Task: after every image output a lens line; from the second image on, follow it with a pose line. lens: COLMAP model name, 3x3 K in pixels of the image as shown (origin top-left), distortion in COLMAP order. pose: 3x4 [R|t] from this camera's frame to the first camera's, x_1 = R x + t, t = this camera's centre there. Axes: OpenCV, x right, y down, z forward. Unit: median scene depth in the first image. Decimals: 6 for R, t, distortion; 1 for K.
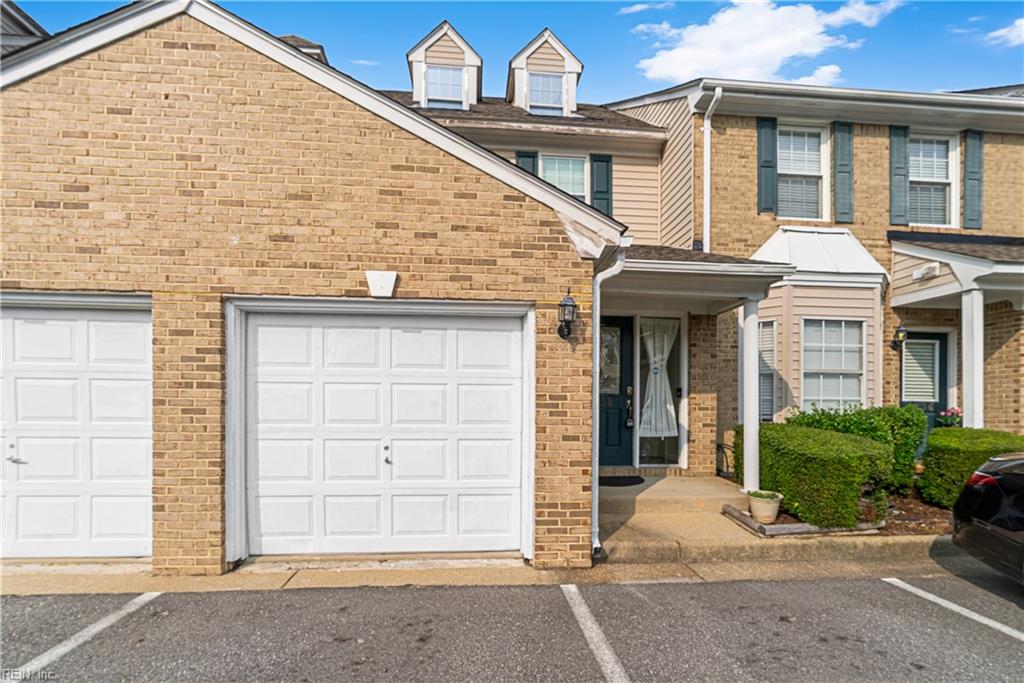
lens RADIAL K [[474.1, 0, 478.8], [0, 474.1, 409.3], [0, 0, 1]] dist [-0.001439, 0.000304]
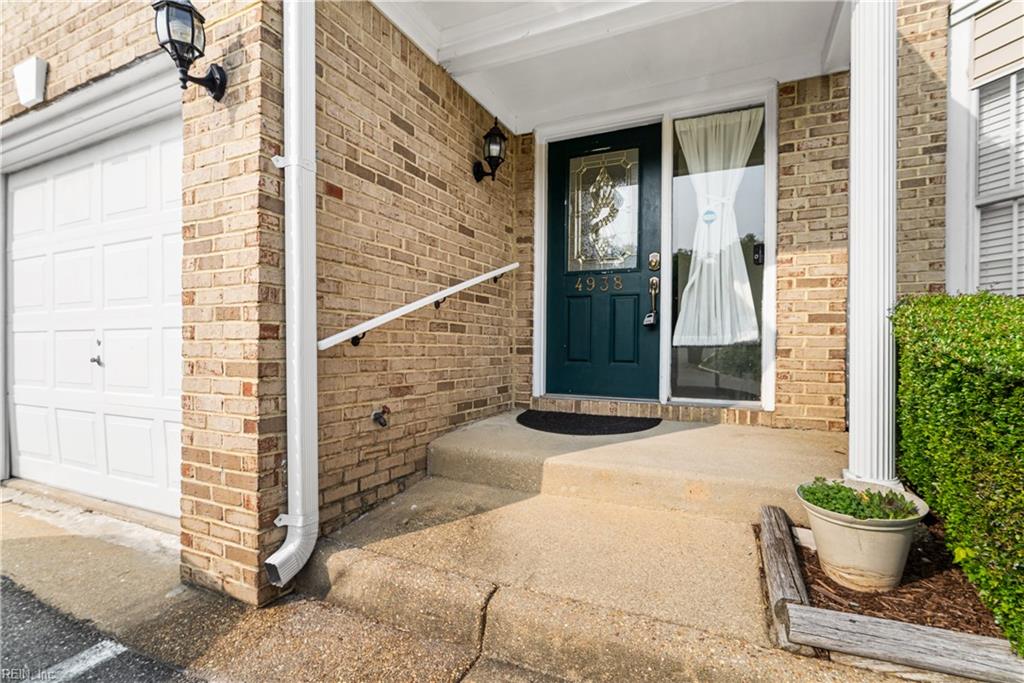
lens RADIAL K [[450.9, 0, 499.6], [0, 450.9, 344.0], [0, 0, 1]] dist [-0.003797, 0.000353]
pose [[0.887411, -0.001566, -0.460977, 0.476416], [0.000699, 0.999998, -0.002052, 0.069098], [0.460979, 0.001499, 0.887410, 0.556801]]
